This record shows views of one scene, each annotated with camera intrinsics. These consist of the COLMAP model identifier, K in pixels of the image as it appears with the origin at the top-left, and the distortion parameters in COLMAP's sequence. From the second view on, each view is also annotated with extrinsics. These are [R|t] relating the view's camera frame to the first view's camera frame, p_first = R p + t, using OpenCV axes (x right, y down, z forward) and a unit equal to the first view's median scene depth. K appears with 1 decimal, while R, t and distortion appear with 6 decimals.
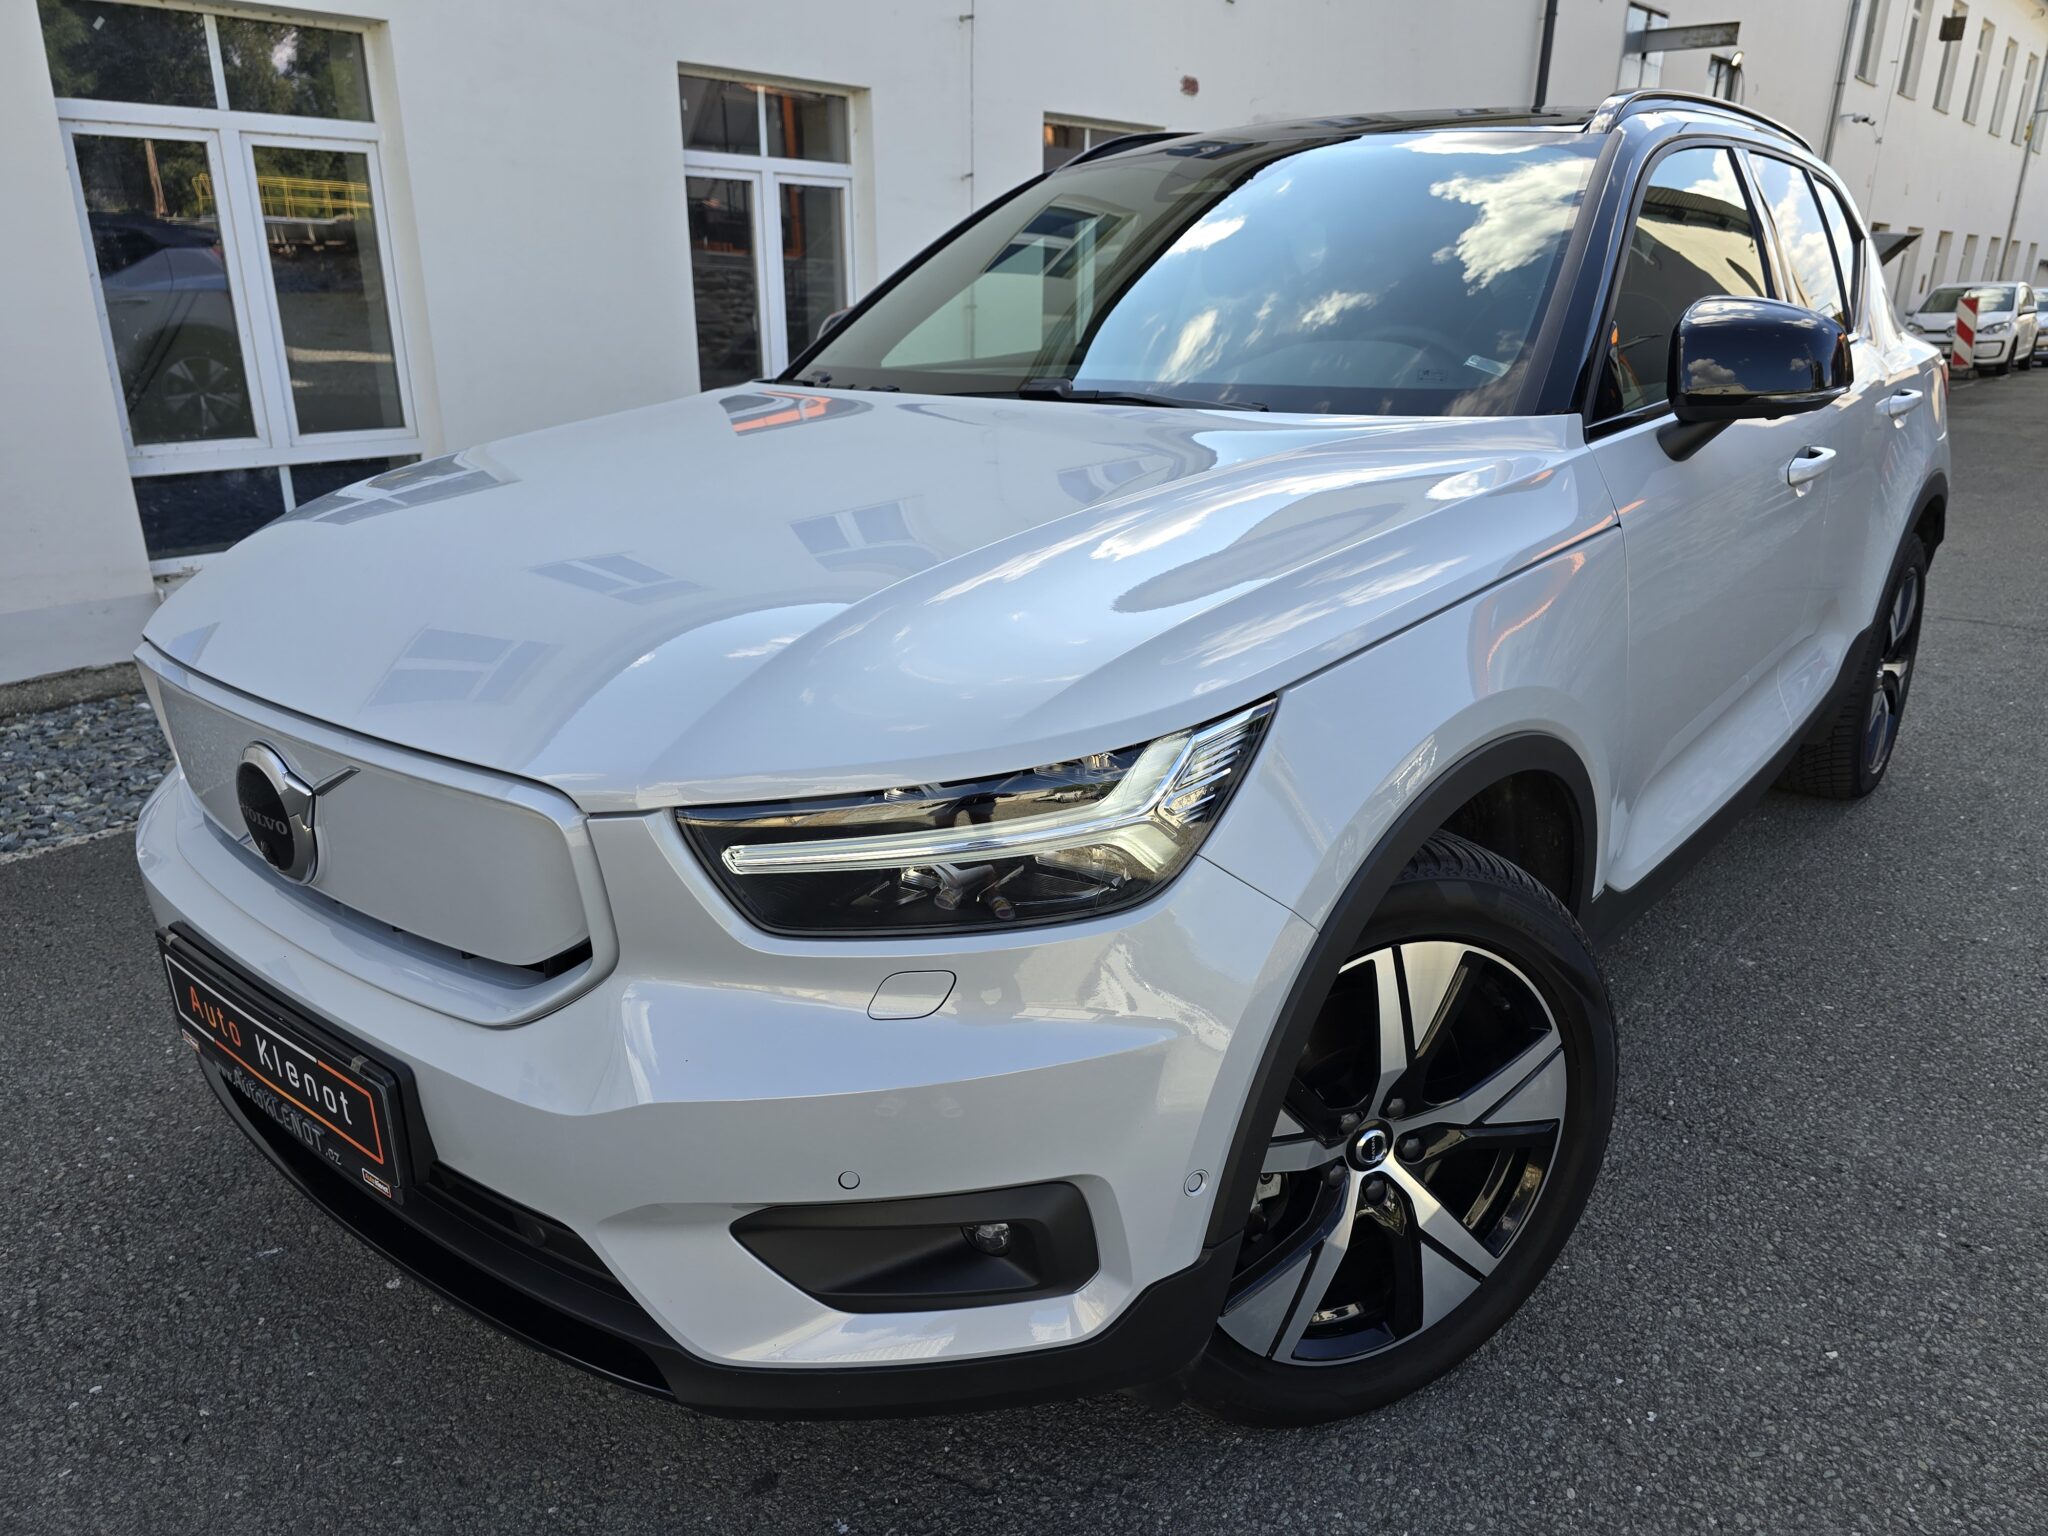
lens RADIAL K [[1363.4, 0, 1029.4], [0, 1363.4, 764.7], [0, 0, 1]] dist [0.040148, -0.033820]
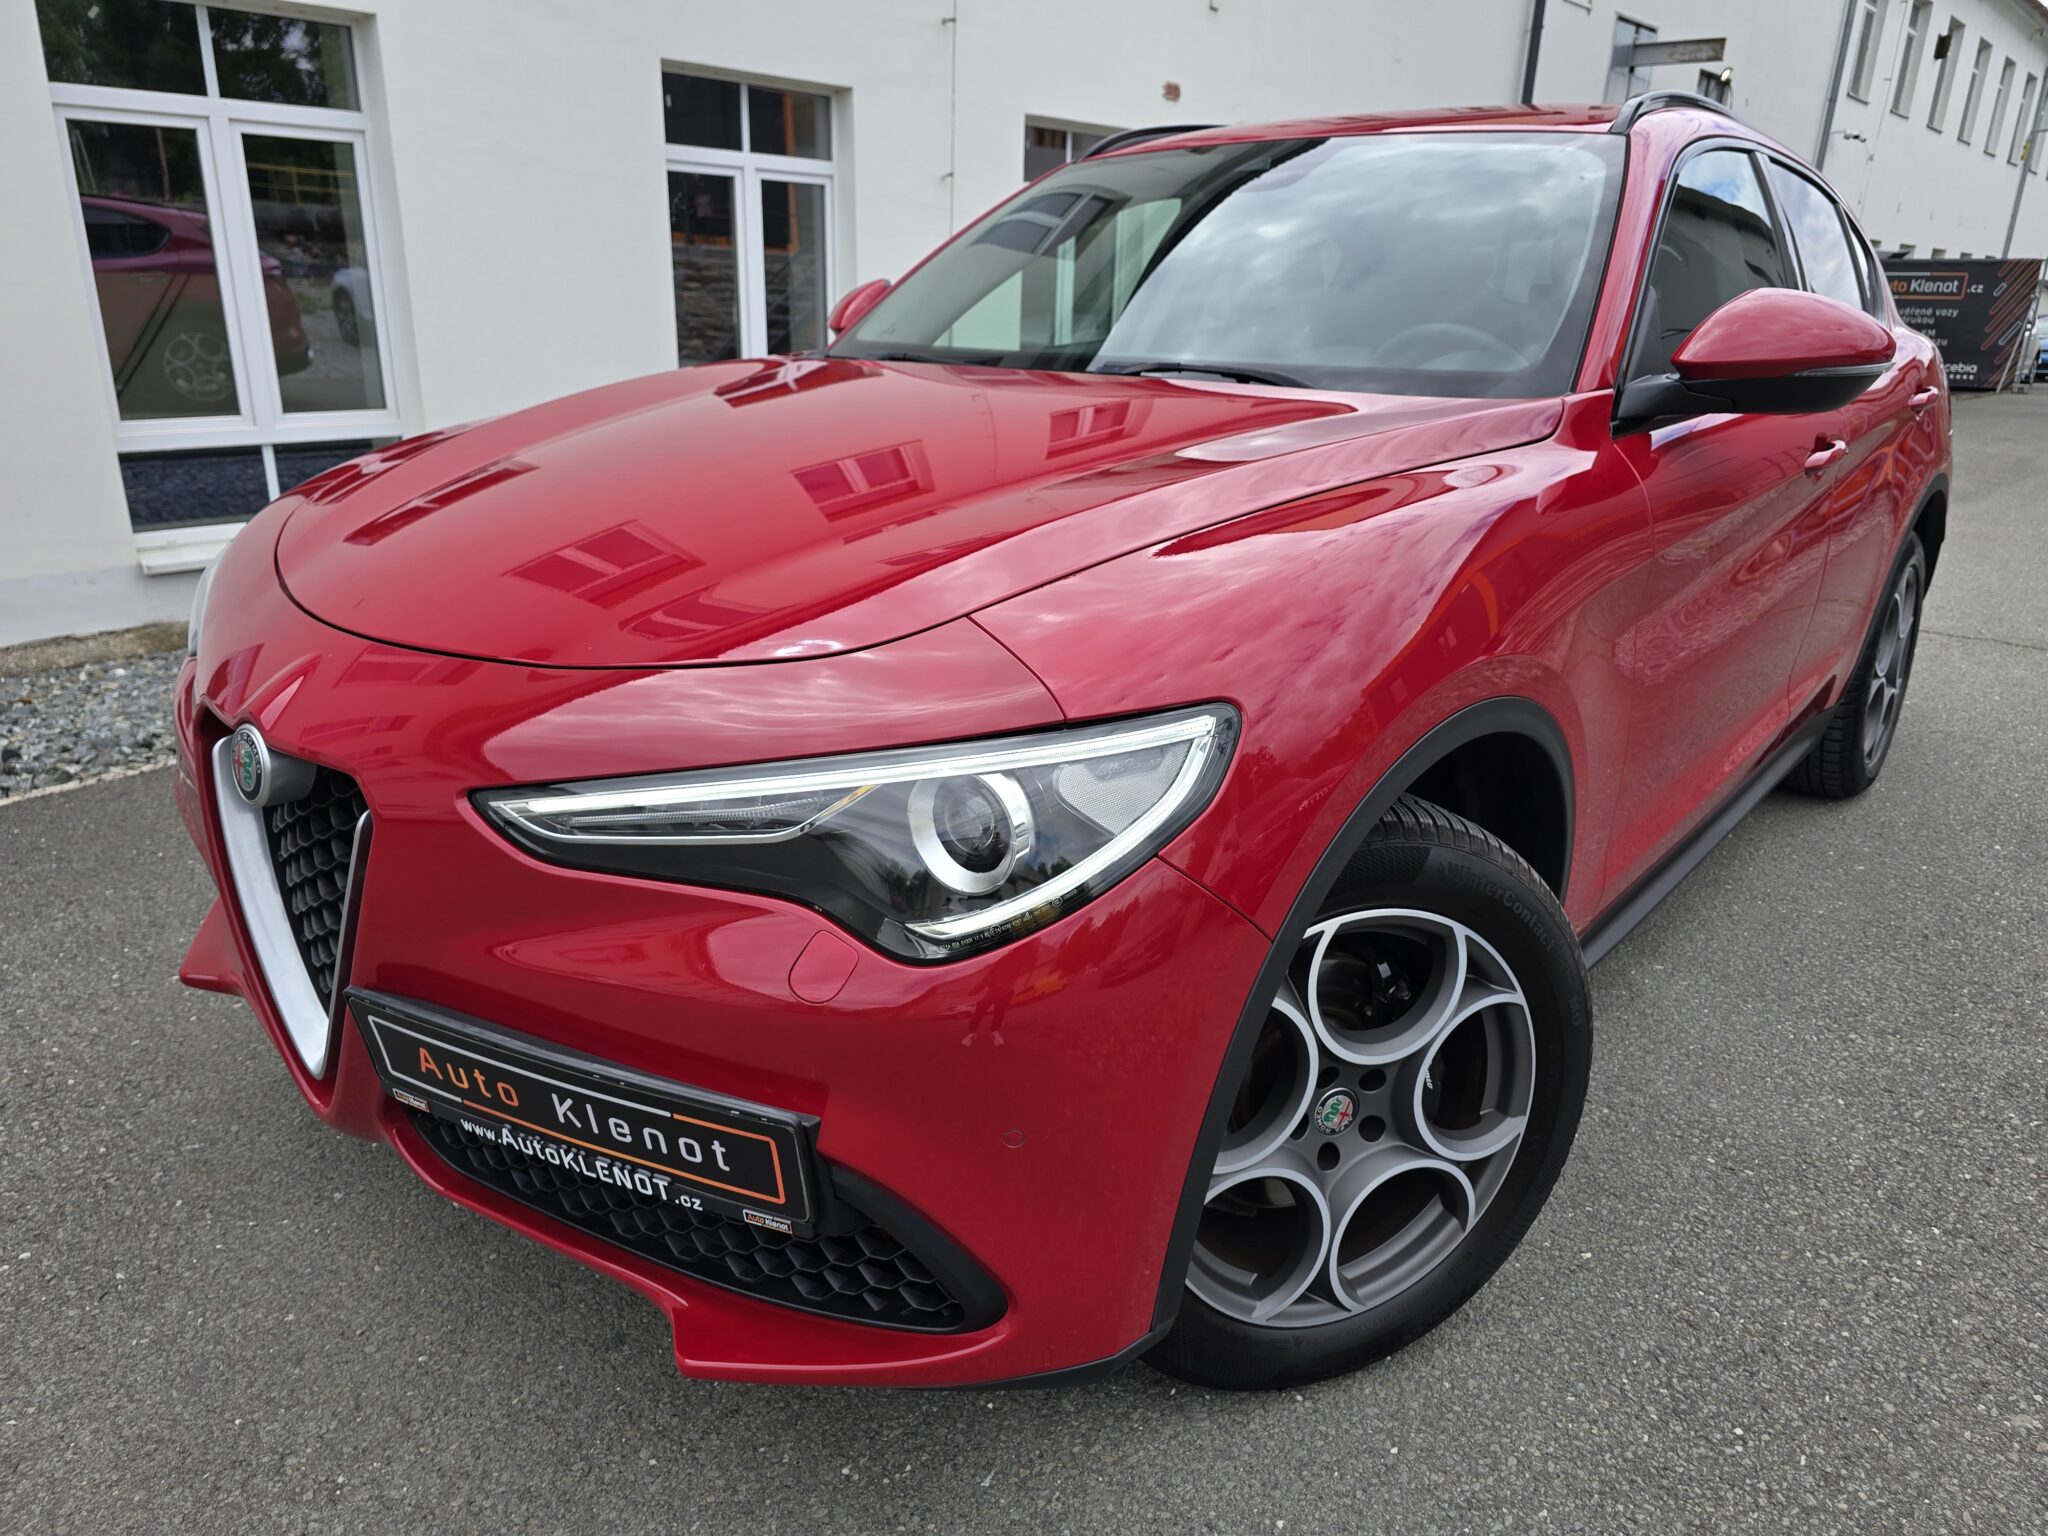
lens RADIAL K [[1363.4, 0, 1029.4], [0, 1363.4, 764.7], [0, 0, 1]] dist [0.040148, -0.033820]
pose [[0.999801, 0.019955, -0.000031, 0.105953], [-0.019955, 0.999801, 0.000417, 0.033884], [0.000040, -0.000416, 1.000000, -0.095218]]
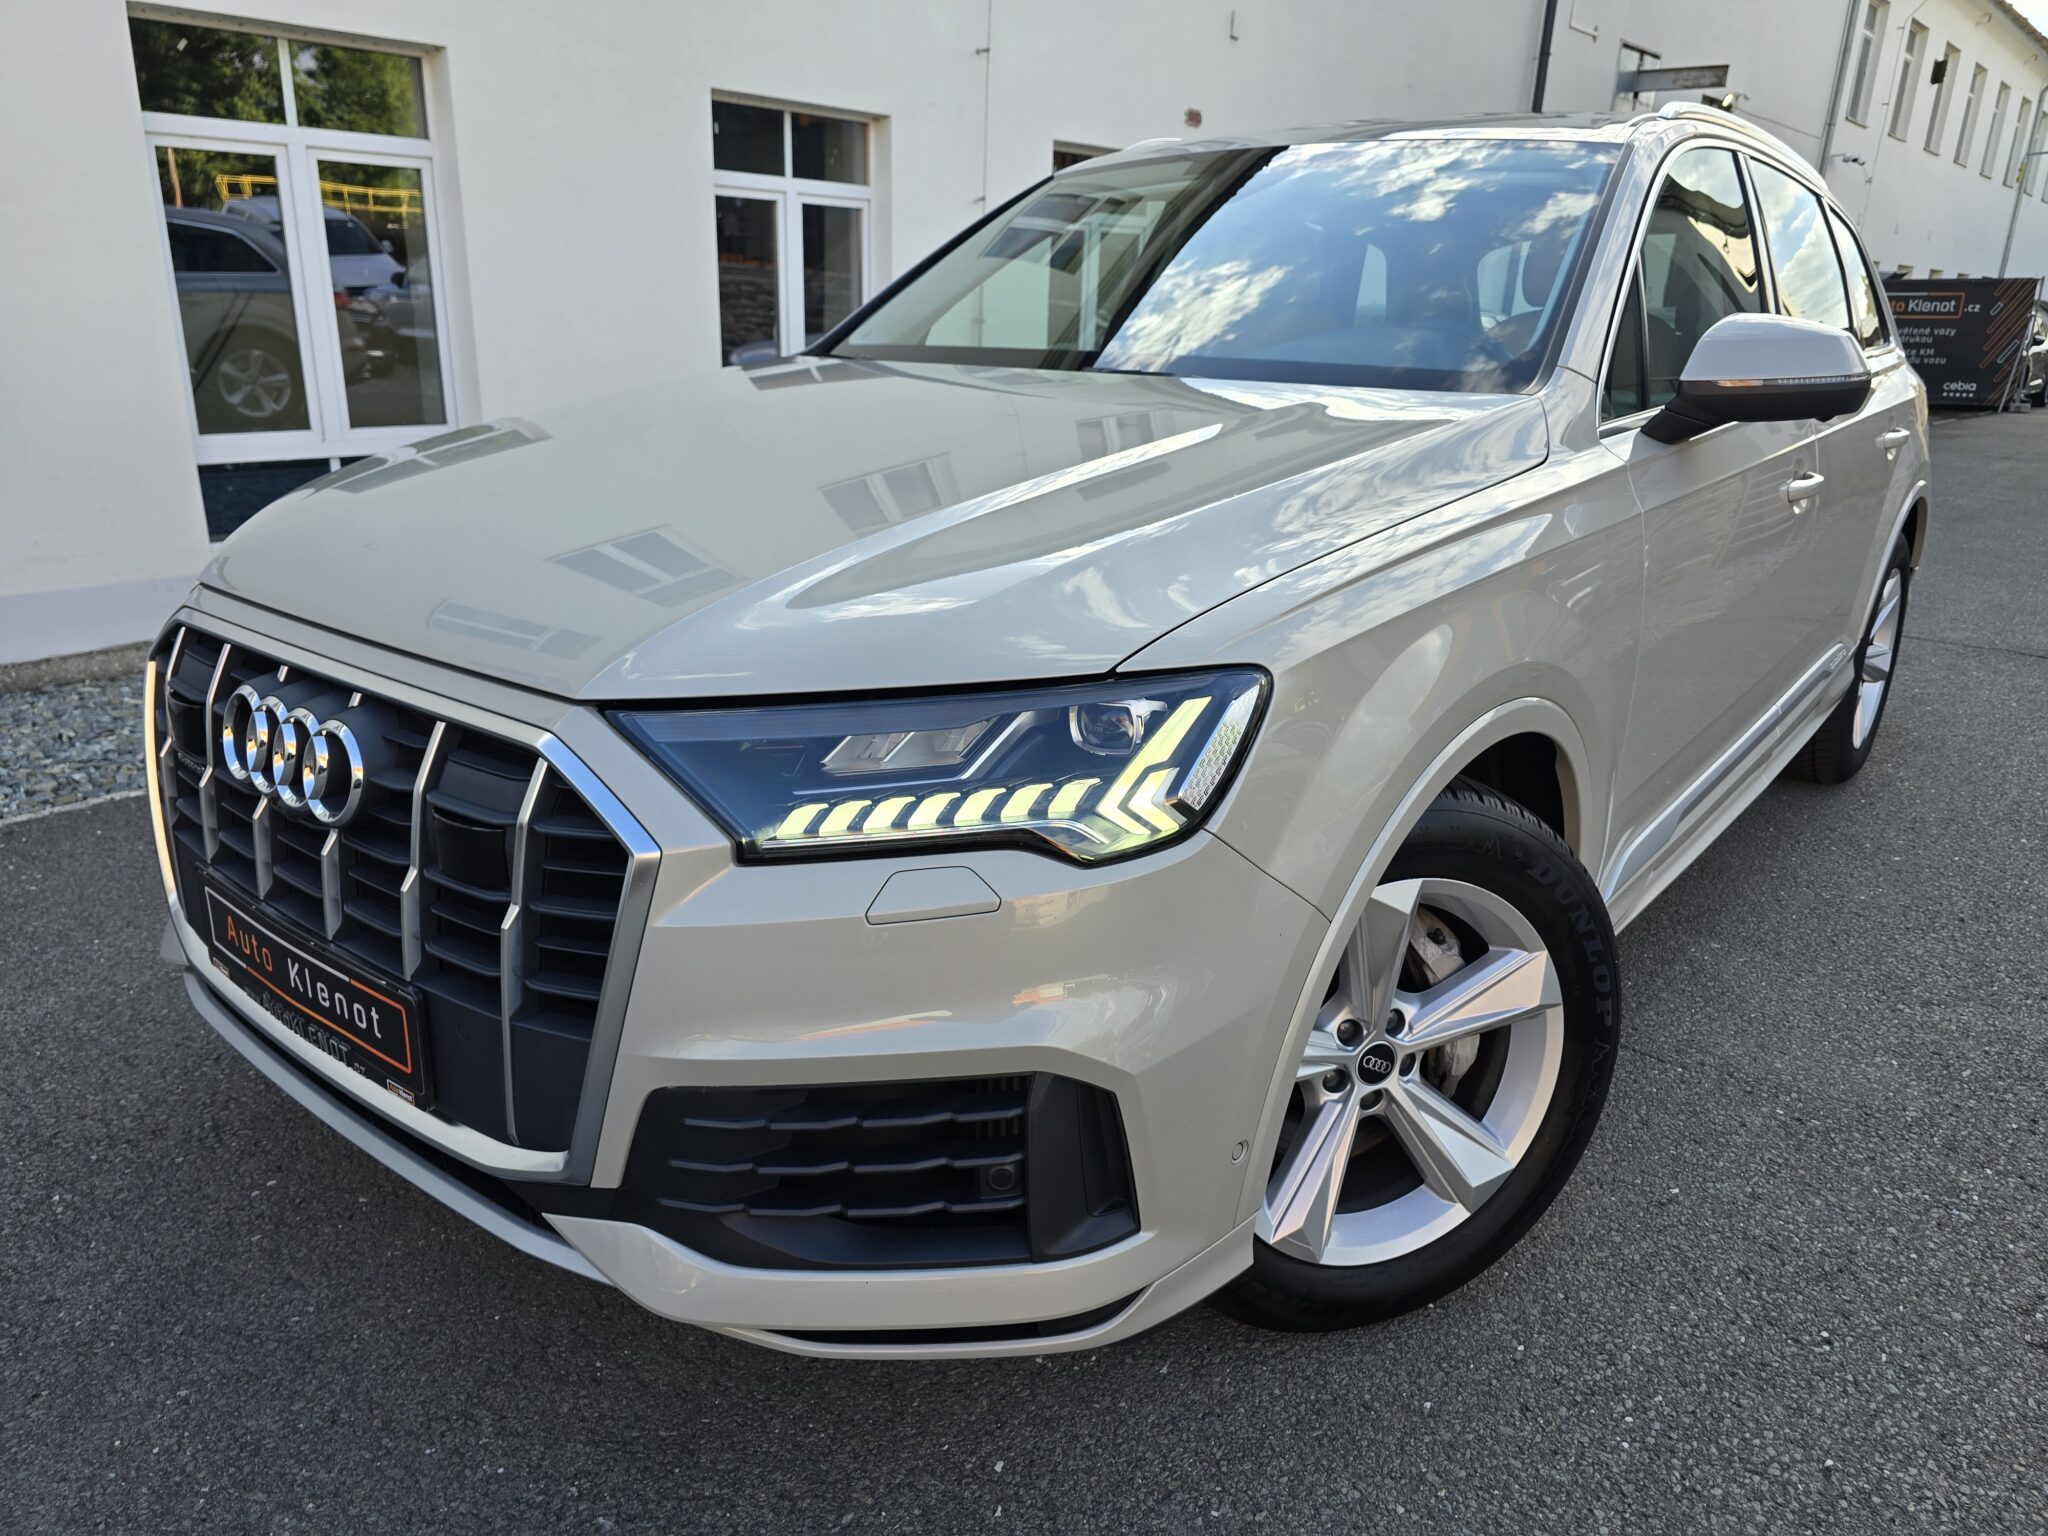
lens RADIAL K [[1366.0, 0, 1019.1], [0, 1366.0, 758.6], [0, 0, 1]] dist [0.041016, -0.035914]
pose [[0.999721, 0.023461, -0.002791, -0.008822], [-0.023499, 0.999617, -0.014611, 0.062039], [0.002447, 0.014673, 0.999889, -0.206365]]
